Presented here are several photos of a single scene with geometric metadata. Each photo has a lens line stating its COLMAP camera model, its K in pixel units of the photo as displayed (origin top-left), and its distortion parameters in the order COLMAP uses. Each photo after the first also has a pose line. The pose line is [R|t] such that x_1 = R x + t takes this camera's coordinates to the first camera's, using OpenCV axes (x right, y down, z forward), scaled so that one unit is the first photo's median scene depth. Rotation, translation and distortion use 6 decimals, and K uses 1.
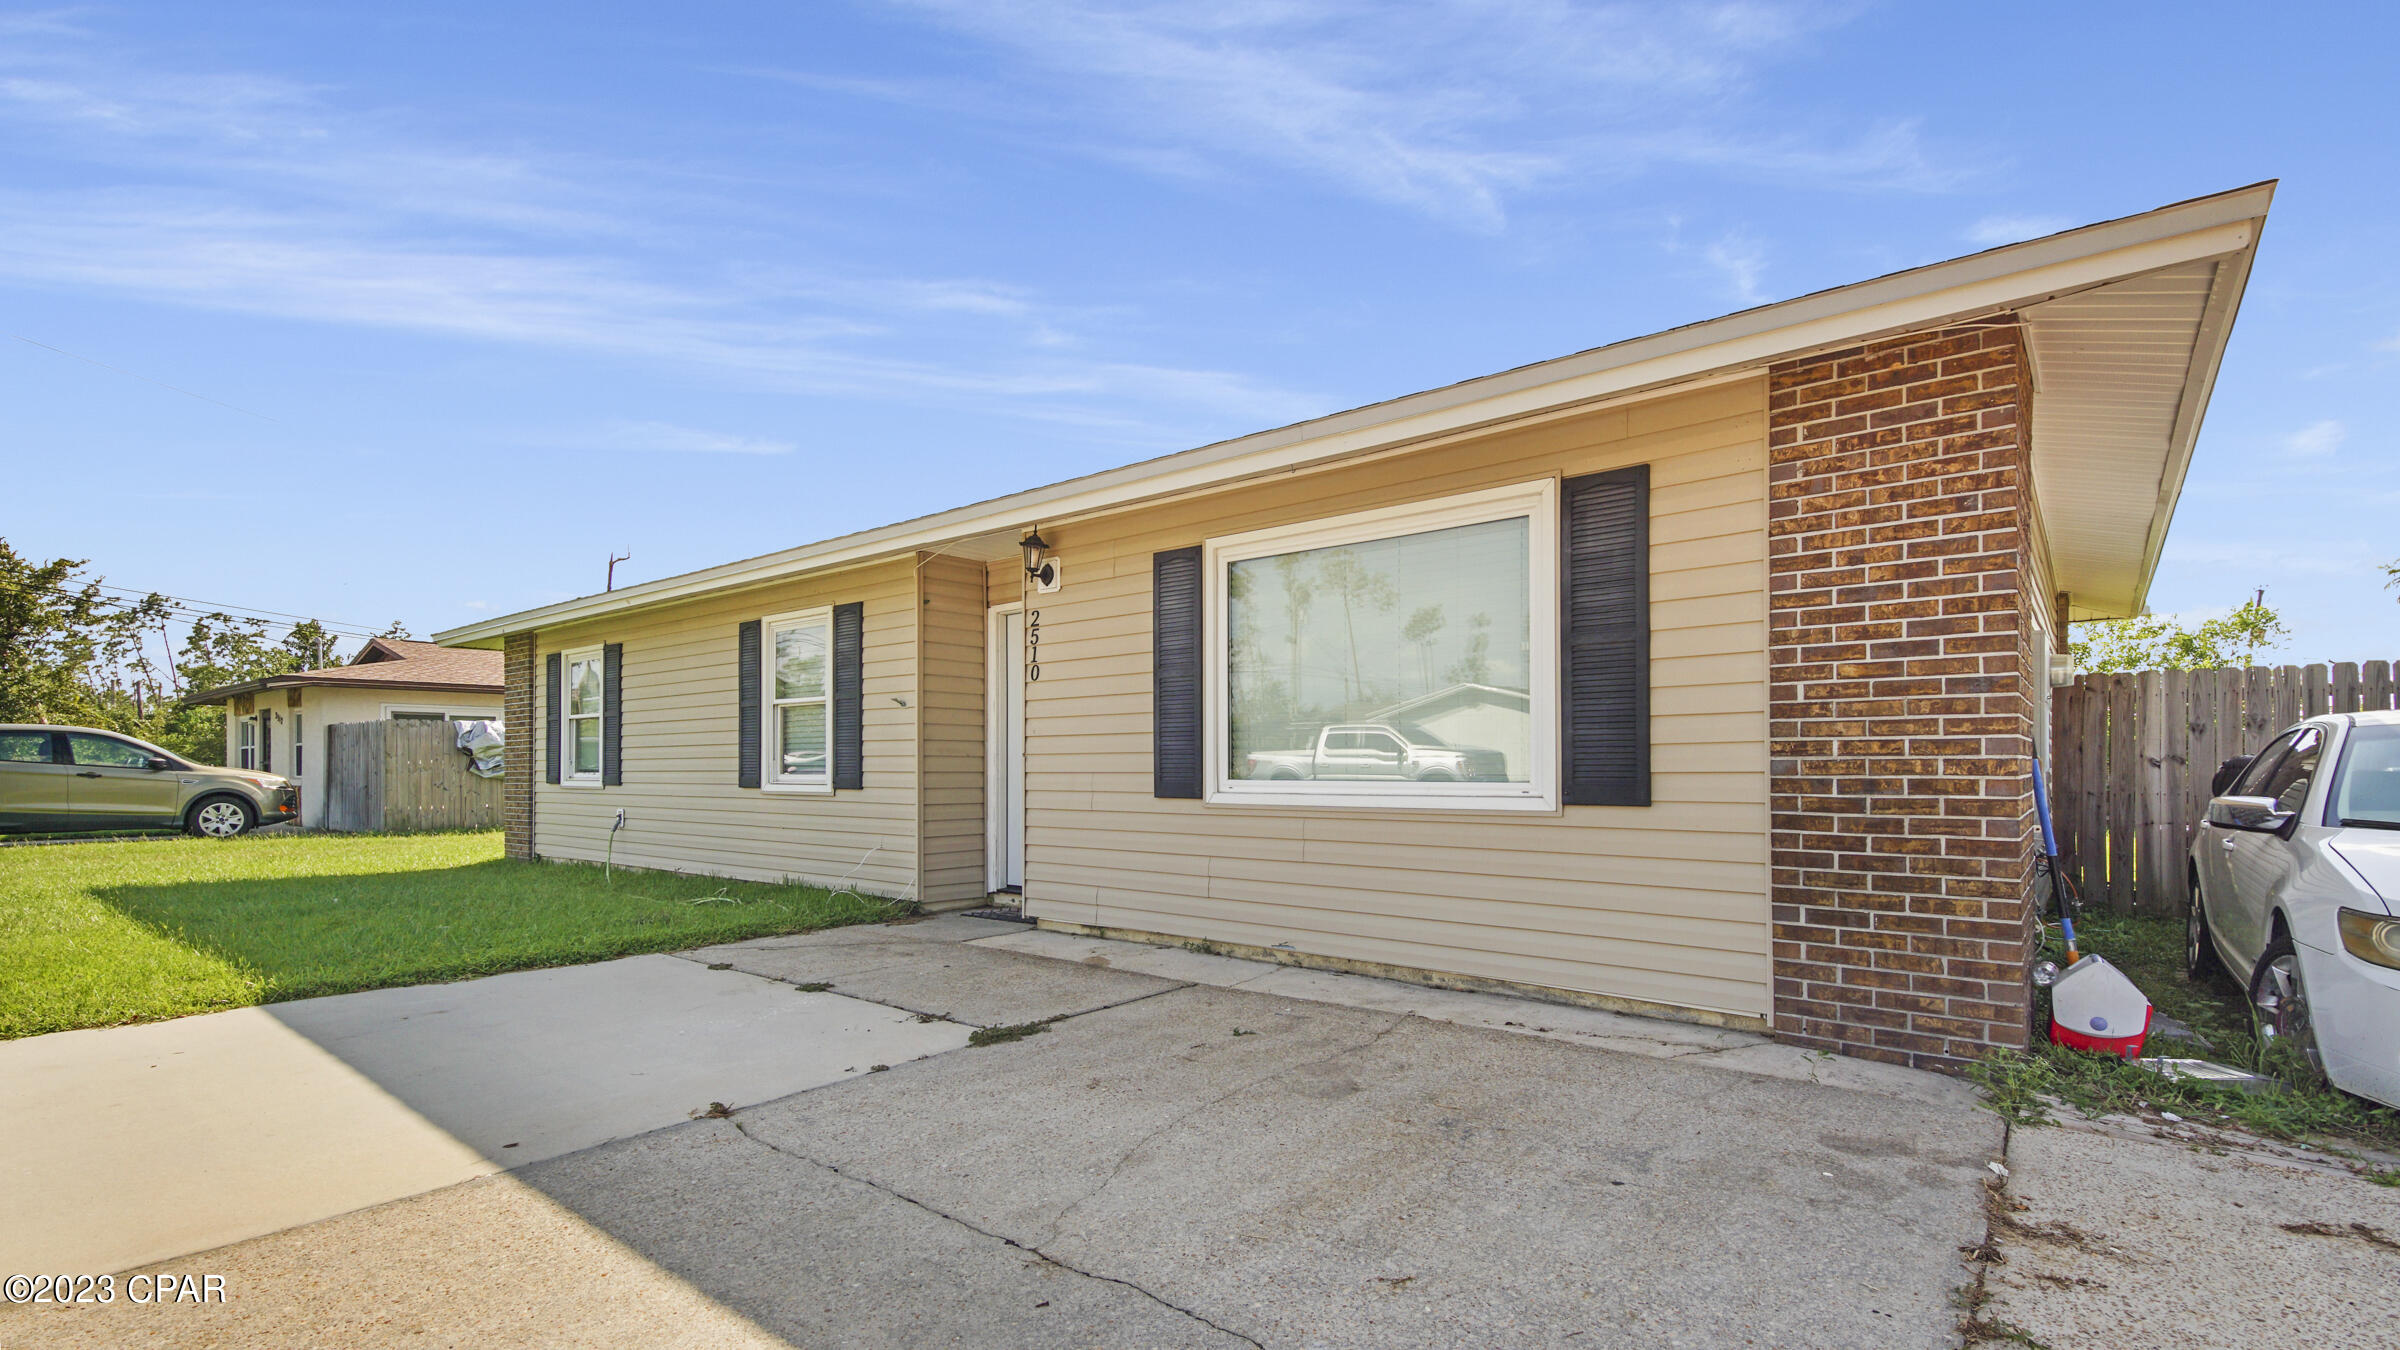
lens RADIAL K [[1081.6, 0, 1195.8], [0, 1081.6, 745.8], [0, 0, 1]] dist [0.043511, -0.028569]
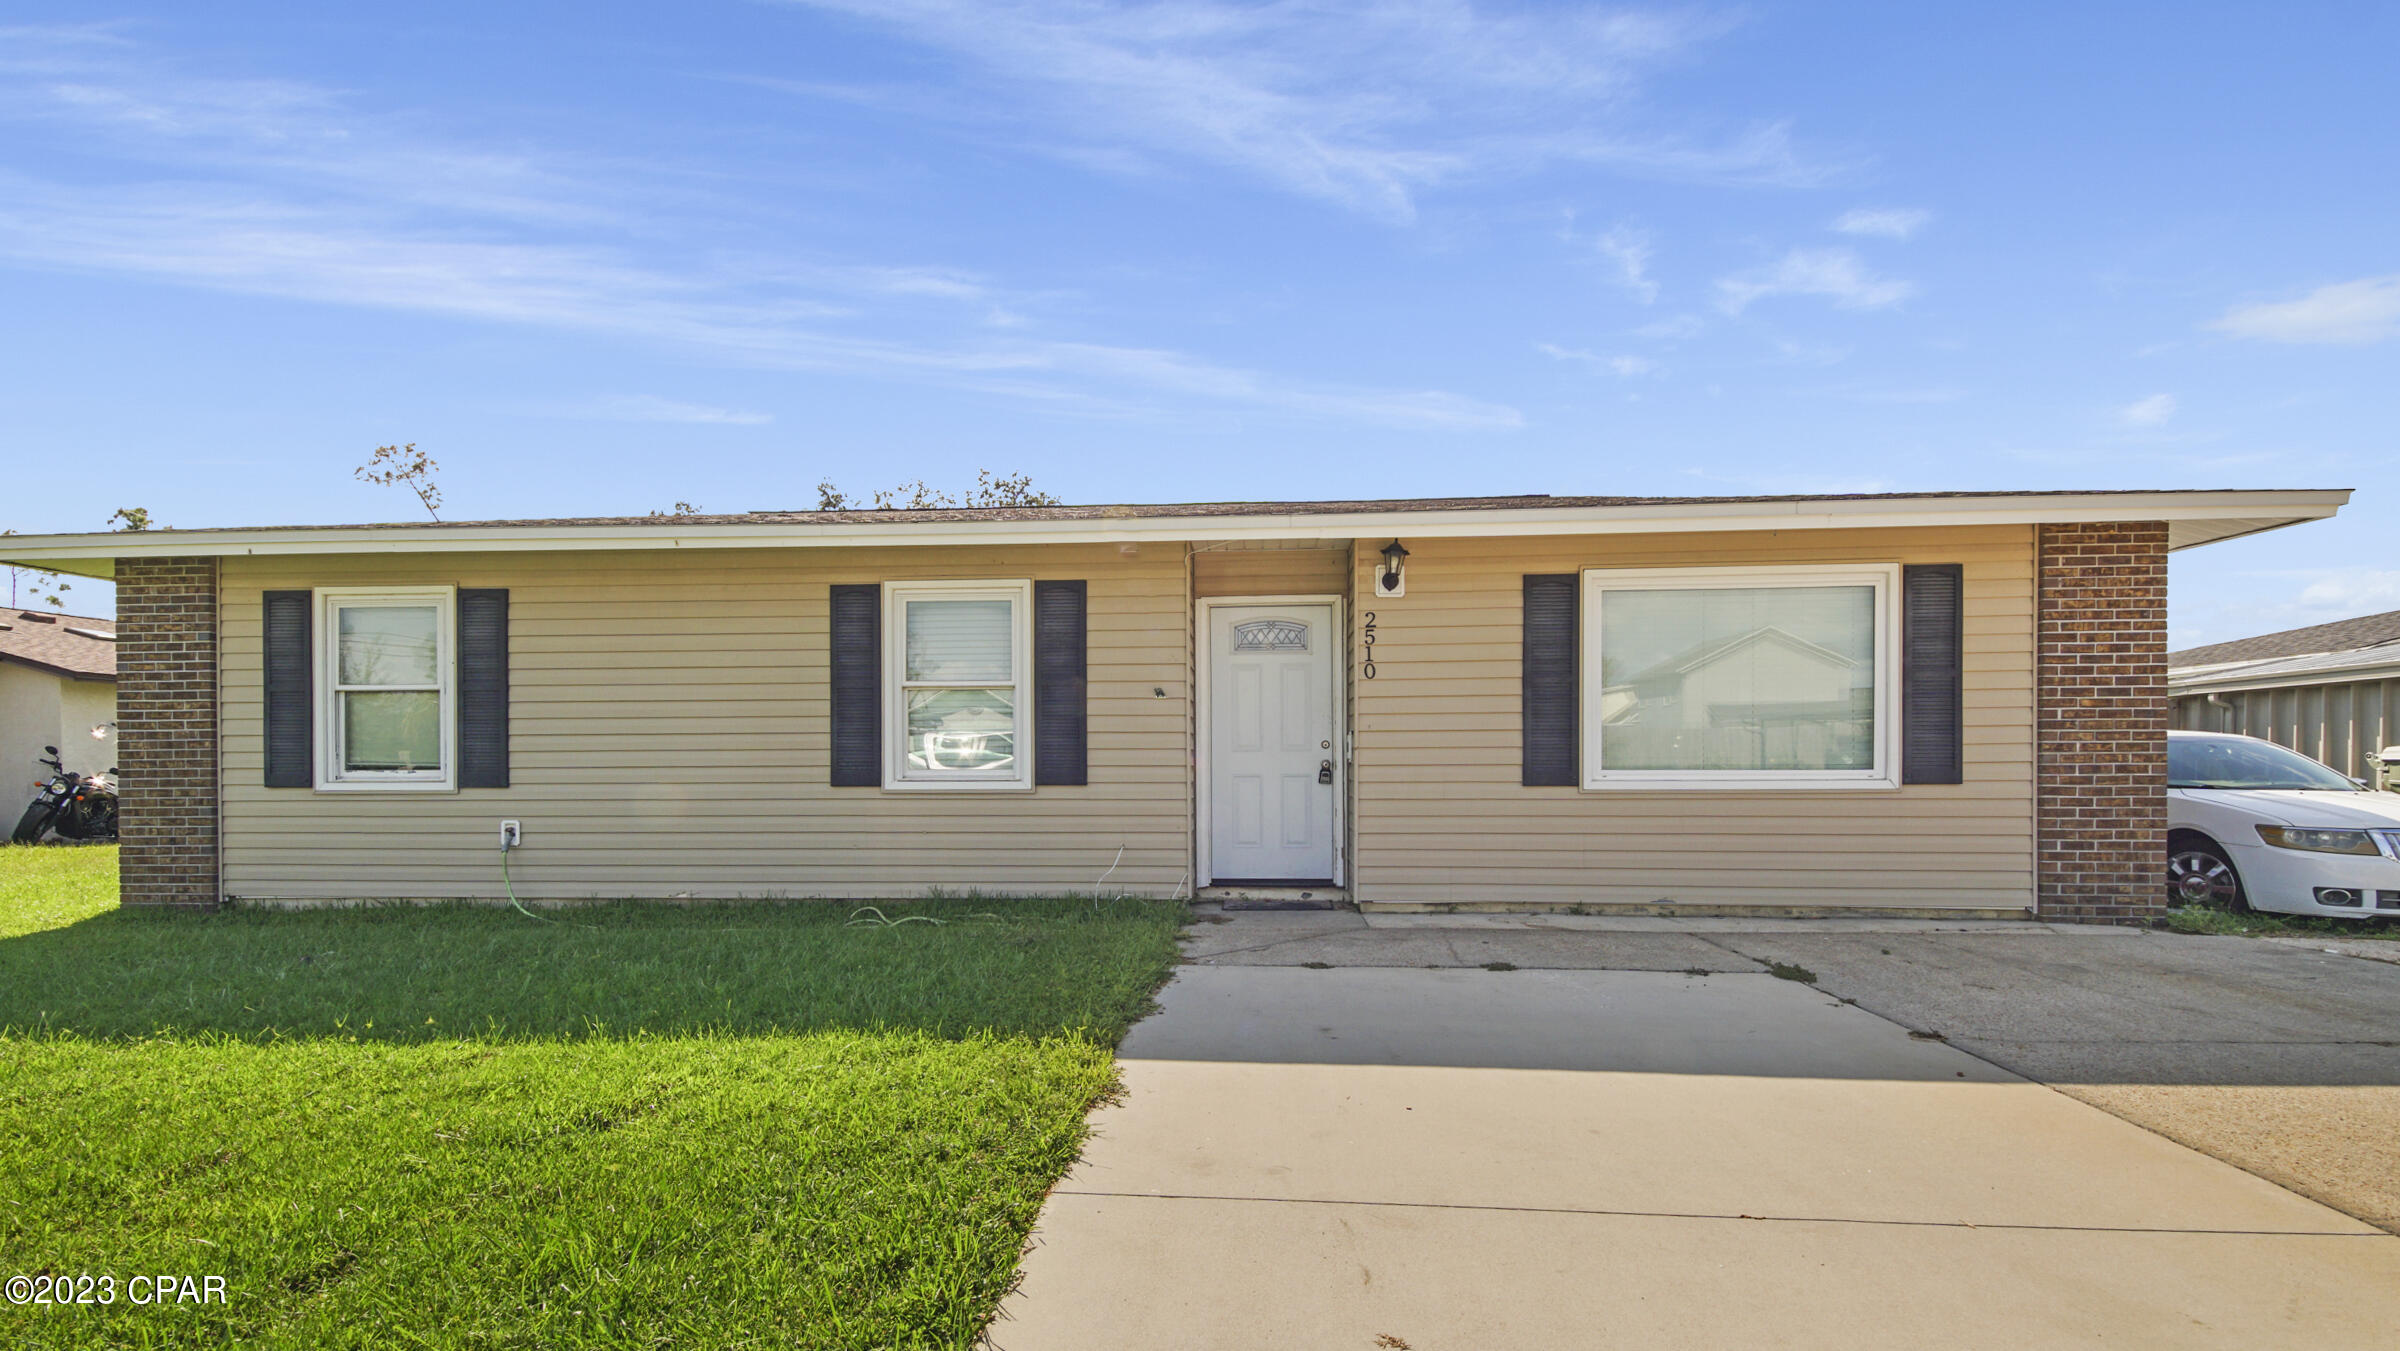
lens RADIAL K [[1102.8, 0, 1191.3], [0, 1102.8, 758.4], [0, 0, 1]] dist [0.036786, -0.021636]
pose [[0.812647, -0.002441, 0.582751, -1.546994], [-0.008883, 0.999823, 0.016576, 0.002577], [-0.582688, -0.018647, 0.812482, 0.373123]]
